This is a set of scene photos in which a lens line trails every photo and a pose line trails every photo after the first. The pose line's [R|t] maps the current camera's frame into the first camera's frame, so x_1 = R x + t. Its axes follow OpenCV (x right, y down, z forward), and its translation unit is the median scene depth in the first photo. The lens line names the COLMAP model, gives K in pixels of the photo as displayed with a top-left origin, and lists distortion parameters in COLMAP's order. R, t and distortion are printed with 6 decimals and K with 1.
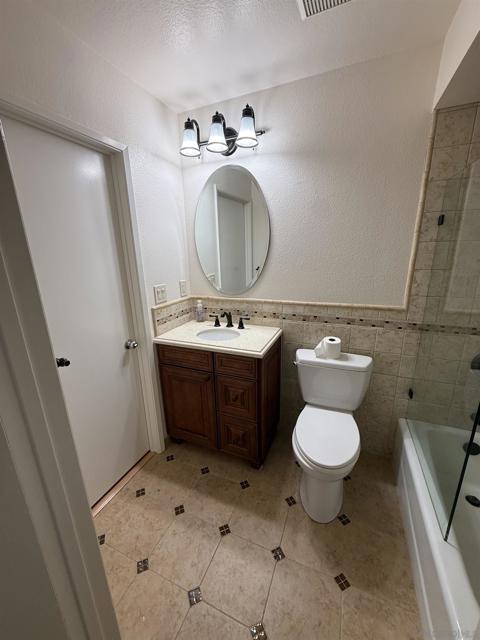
lens RADIAL K [[254.4, 0, 242.2], [0, 254.4, 321.9], [0, 0, 1]] dist [-0.000613, 0.000296]
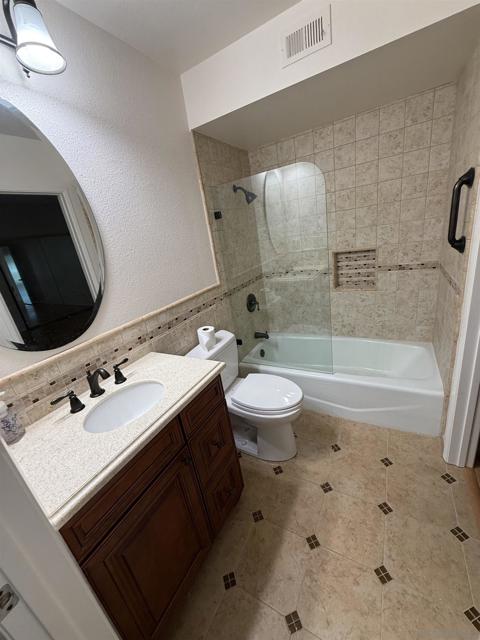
lens RADIAL K [[254.4, 0, 242.0], [0, 254.4, 318.2], [0, 0, 1]] dist [-0.000613, 0.000296]
pose [[0.108113, -0.319255, 0.941482, -0.575100], [0.403922, 0.879446, 0.251836, -0.166657], [-0.908383, 0.353058, 0.224034, 0.626550]]
